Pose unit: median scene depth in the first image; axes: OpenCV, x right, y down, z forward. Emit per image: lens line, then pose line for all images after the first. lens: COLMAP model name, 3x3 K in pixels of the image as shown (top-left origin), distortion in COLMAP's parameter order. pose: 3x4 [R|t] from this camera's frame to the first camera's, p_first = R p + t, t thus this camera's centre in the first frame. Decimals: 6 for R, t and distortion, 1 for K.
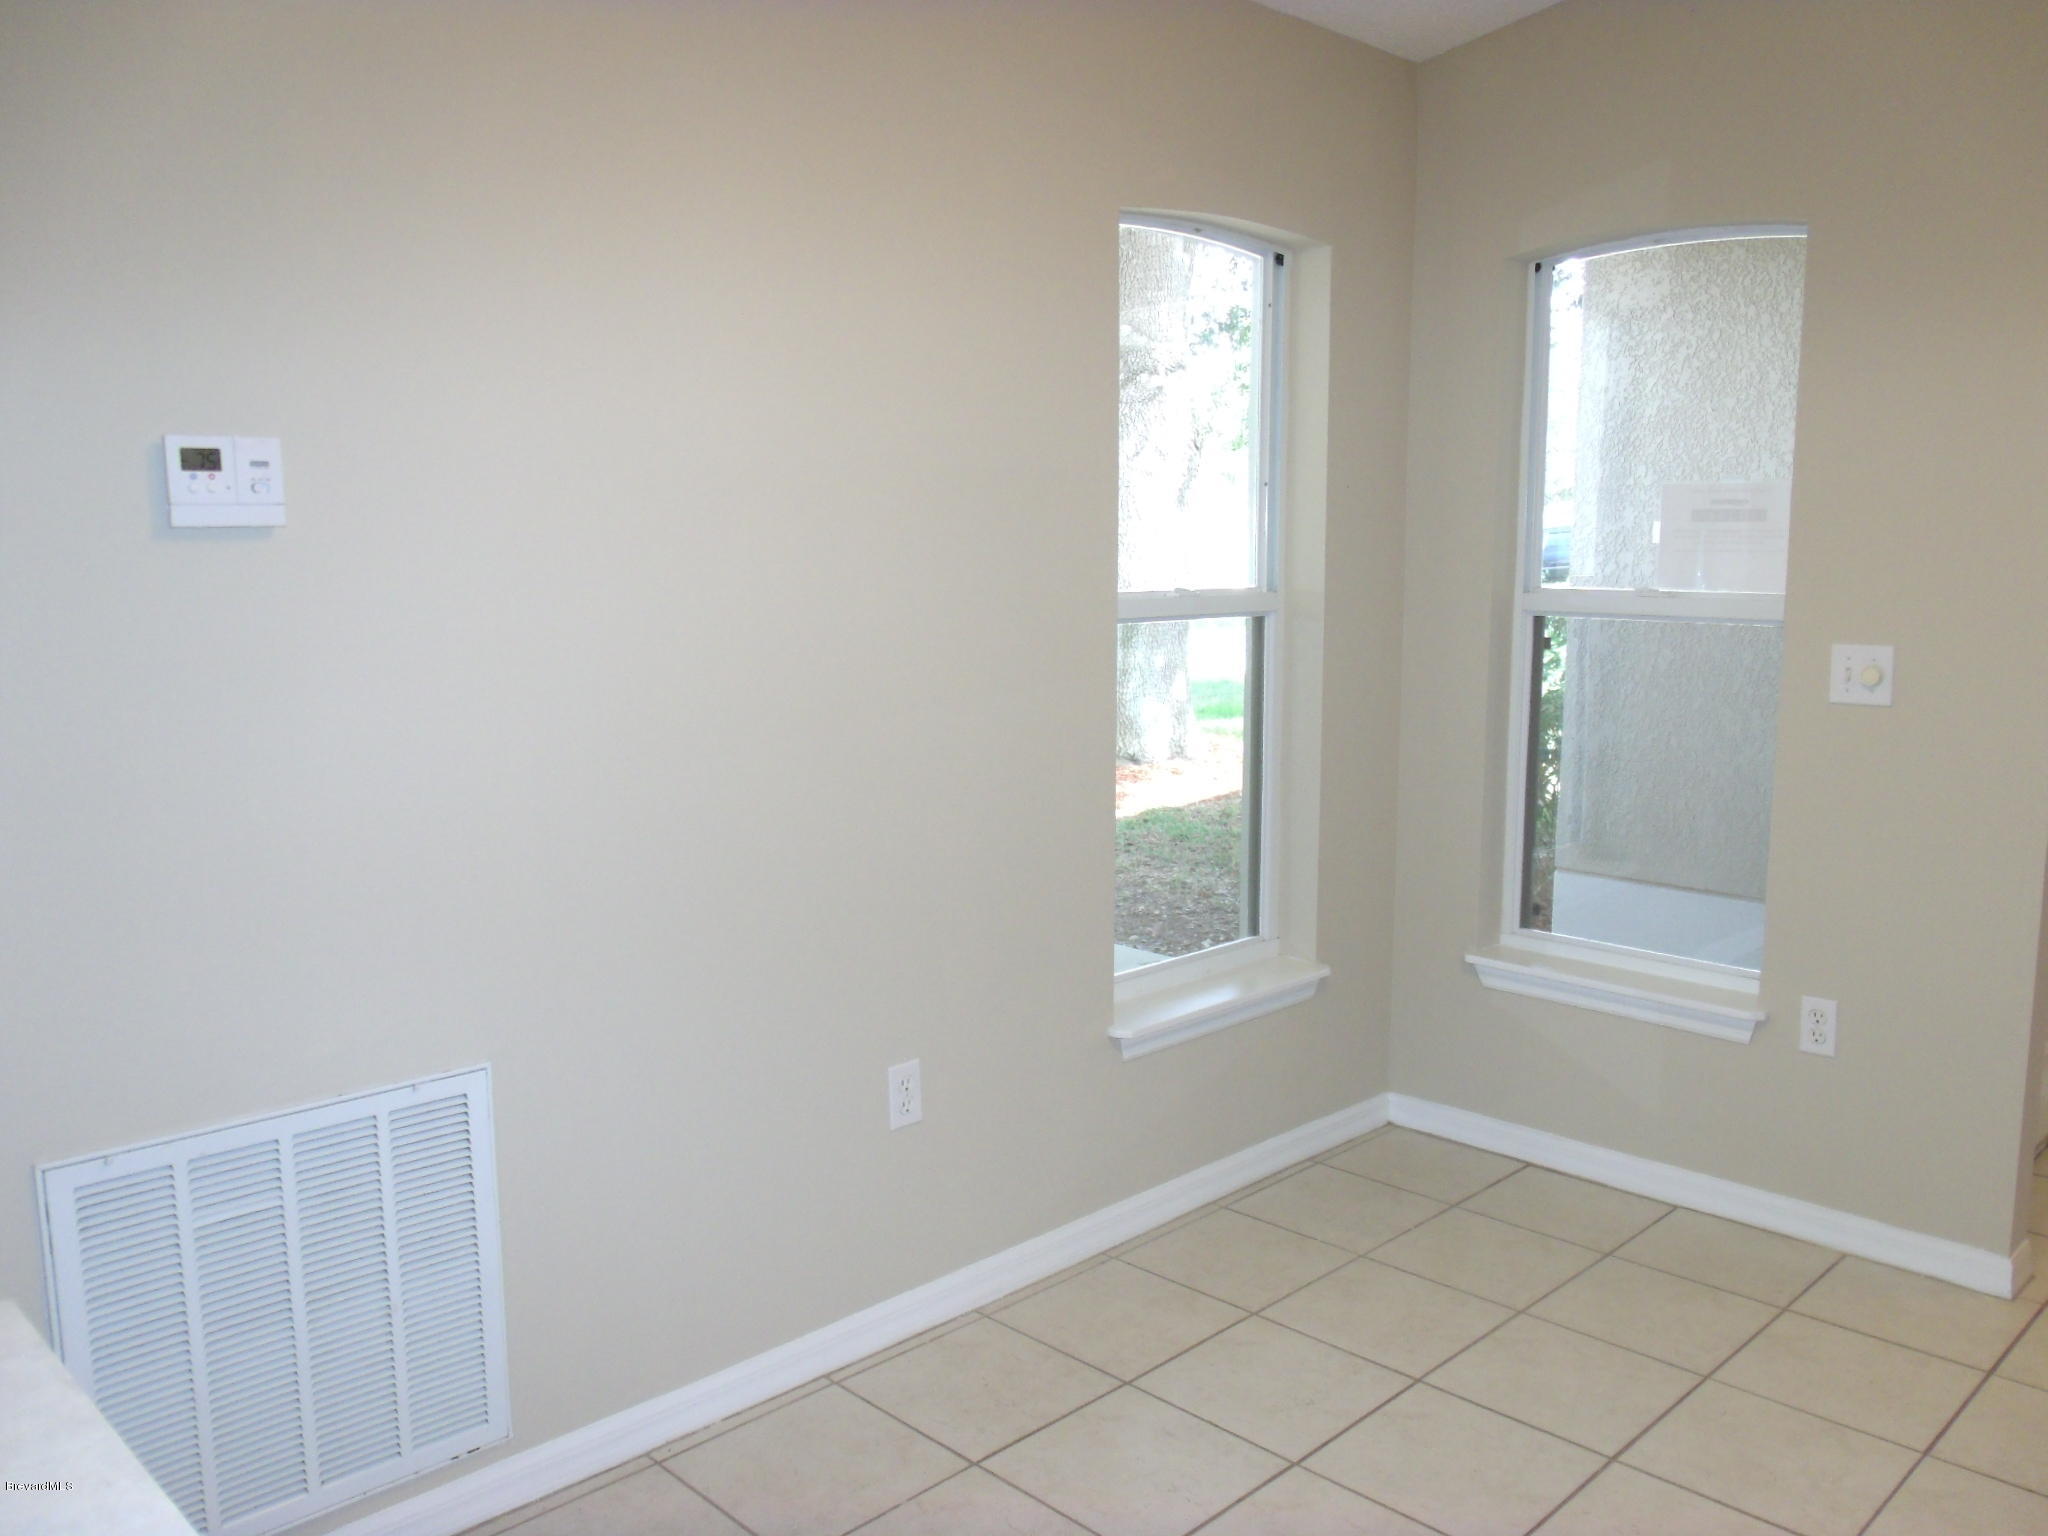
lens RADIAL K [[1634.6, 0, 1023.7], [0, 1634.6, 771.2], [0, 0, 1]] dist [-0.040883, -0.001749]
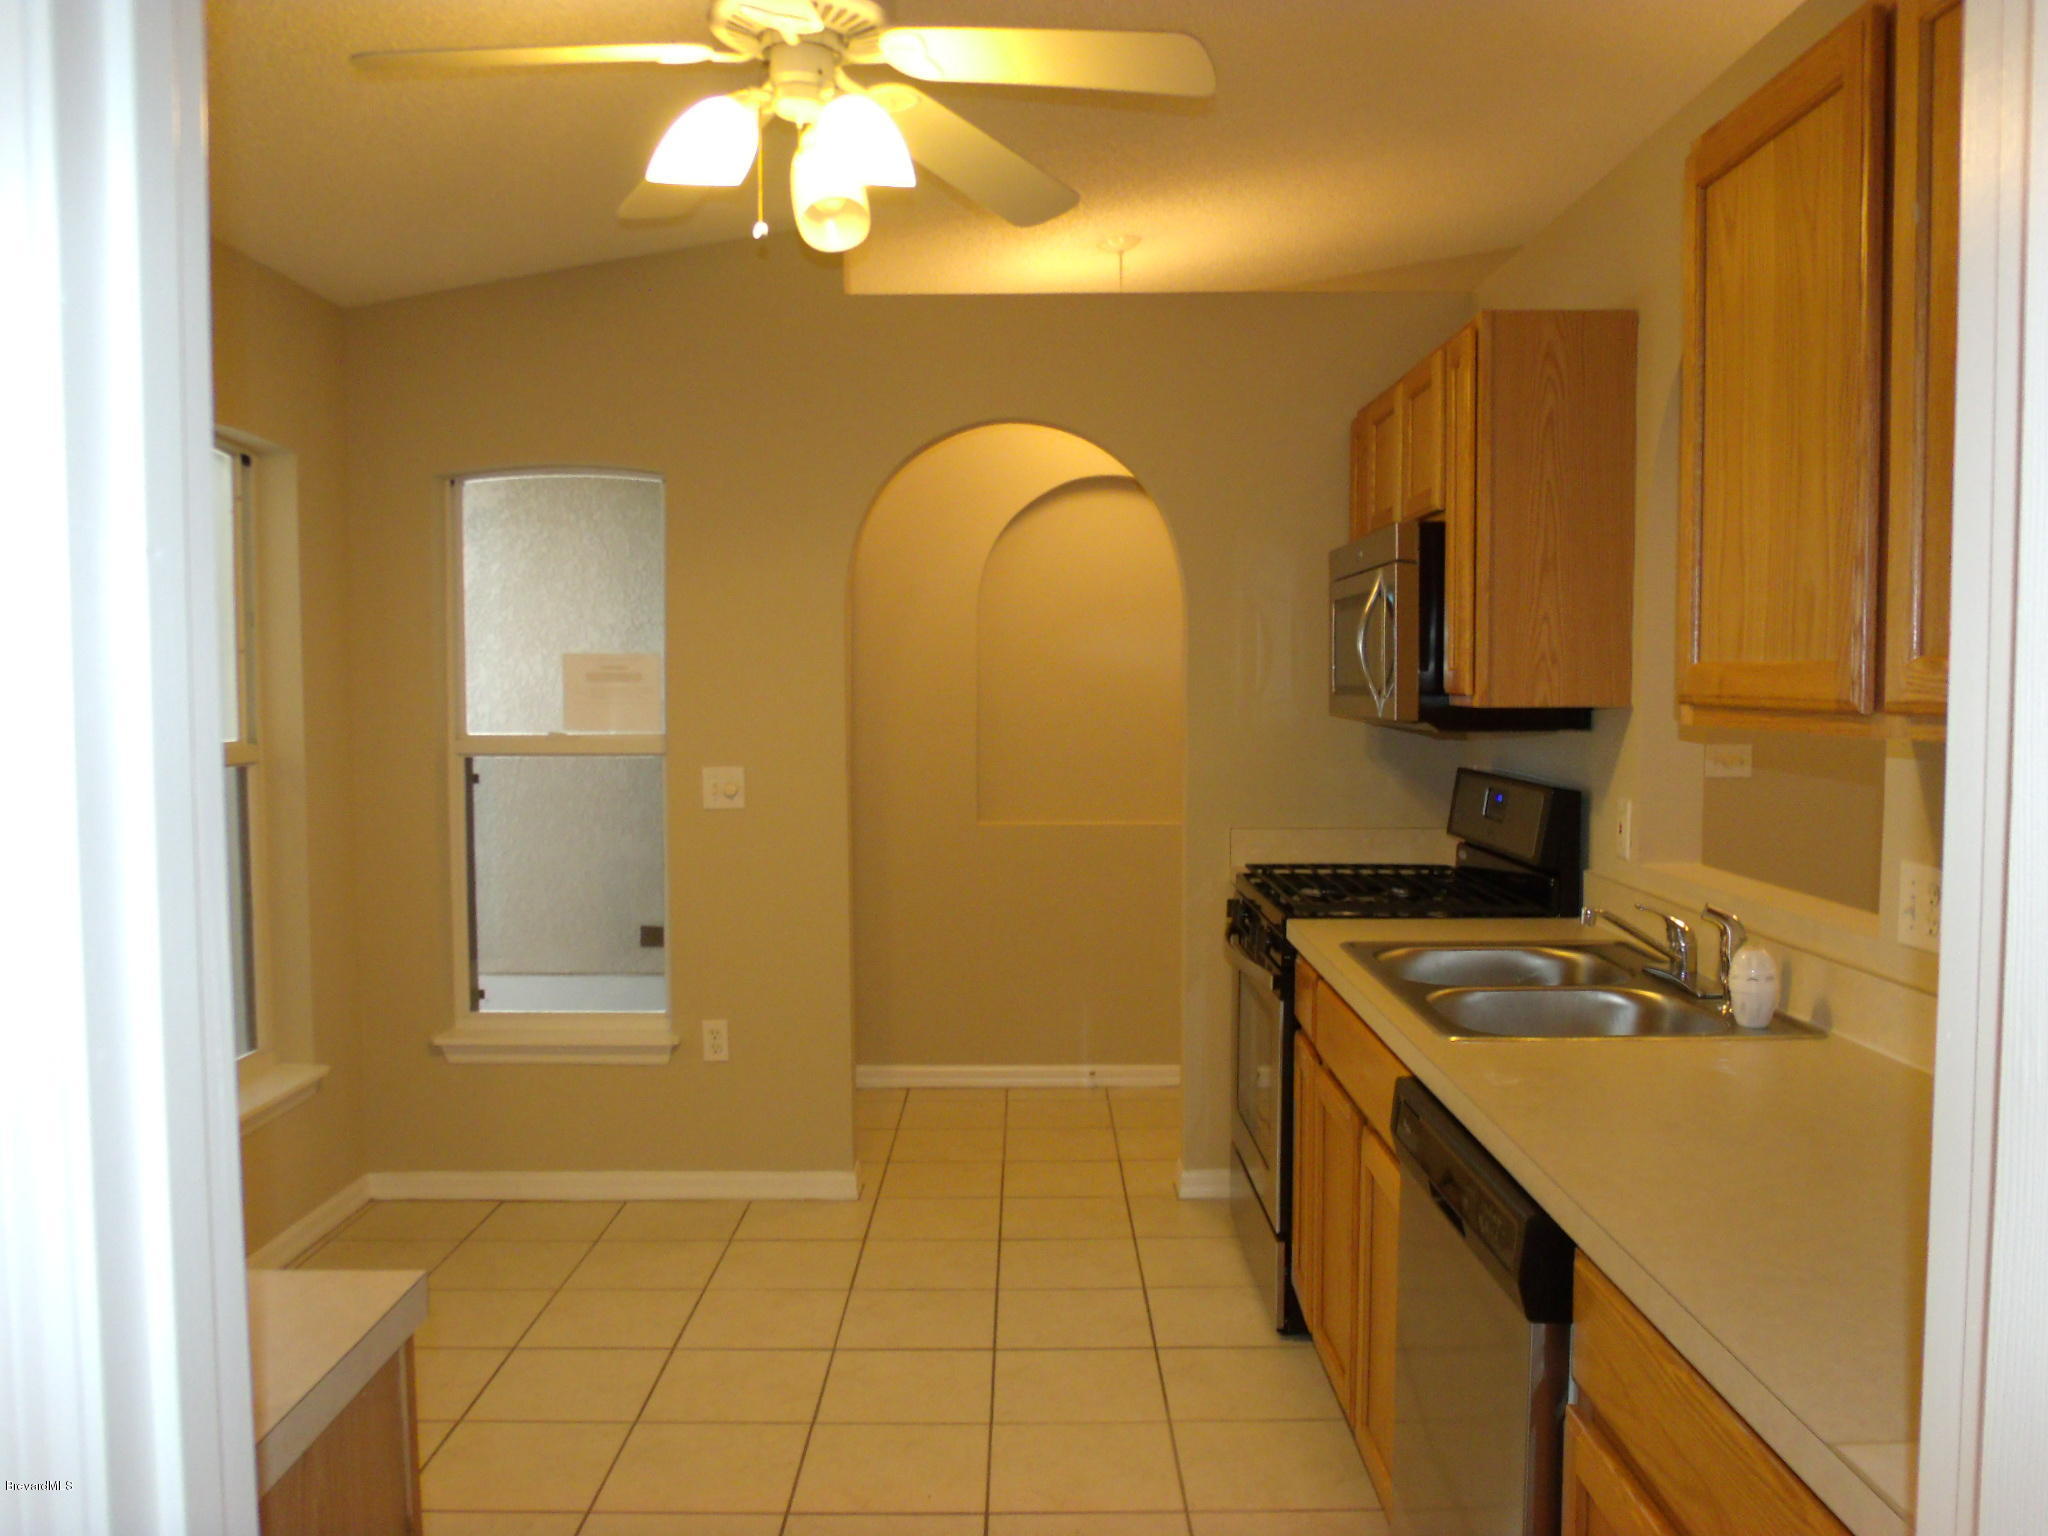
lens RADIAL K [[1634.6, 0, 1025.0], [0, 1634.6, 771.4], [0, 0, 1]] dist [-0.040883, -0.001749]
pose [[0.701480, -0.040520, 0.711536, -0.276611], [0.104029, 0.993511, -0.045981, 0.017215], [-0.705056, 0.106275, 0.701143, -0.175808]]
